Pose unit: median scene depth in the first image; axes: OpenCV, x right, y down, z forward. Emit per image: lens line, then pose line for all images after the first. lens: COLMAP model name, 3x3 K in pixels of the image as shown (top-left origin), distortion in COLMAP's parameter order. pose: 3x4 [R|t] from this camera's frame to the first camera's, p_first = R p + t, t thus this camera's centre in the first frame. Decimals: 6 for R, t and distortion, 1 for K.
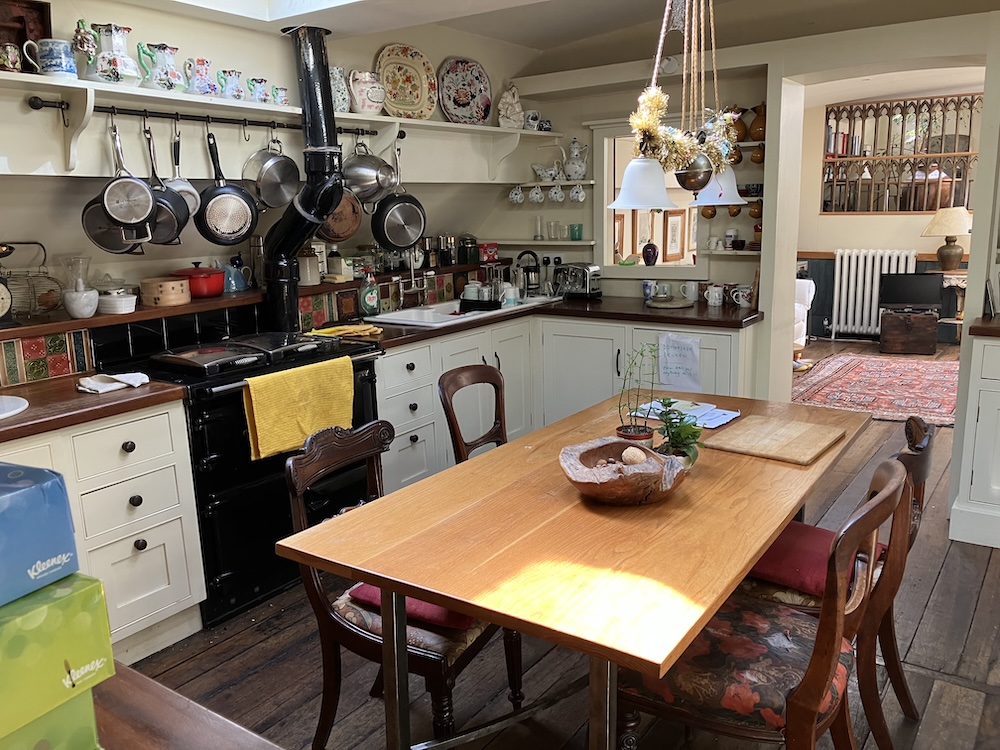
lens RADIAL K [[818.4, 0, 499.3], [0, 818.4, 364.9], [0, 0, 1]] dist [0.029434, 0.002065]
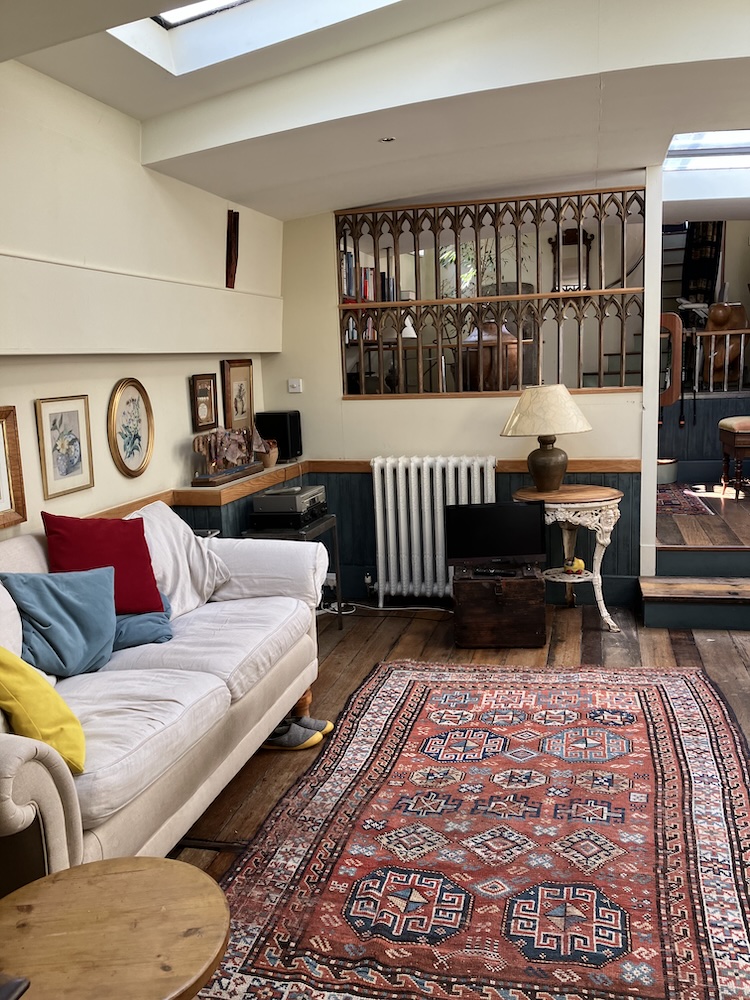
lens RADIAL K [[818.4, 0, 375.0], [0, 818.4, 500.0], [0, 0, 1]] dist [0.029434, 0.002065]
pose [[0.938099, -0.070543, 0.339108, 0.220172], [0.081931, 0.996450, -0.019364, -0.102667], [-0.336538, 0.045949, 0.940548, 0.472206]]
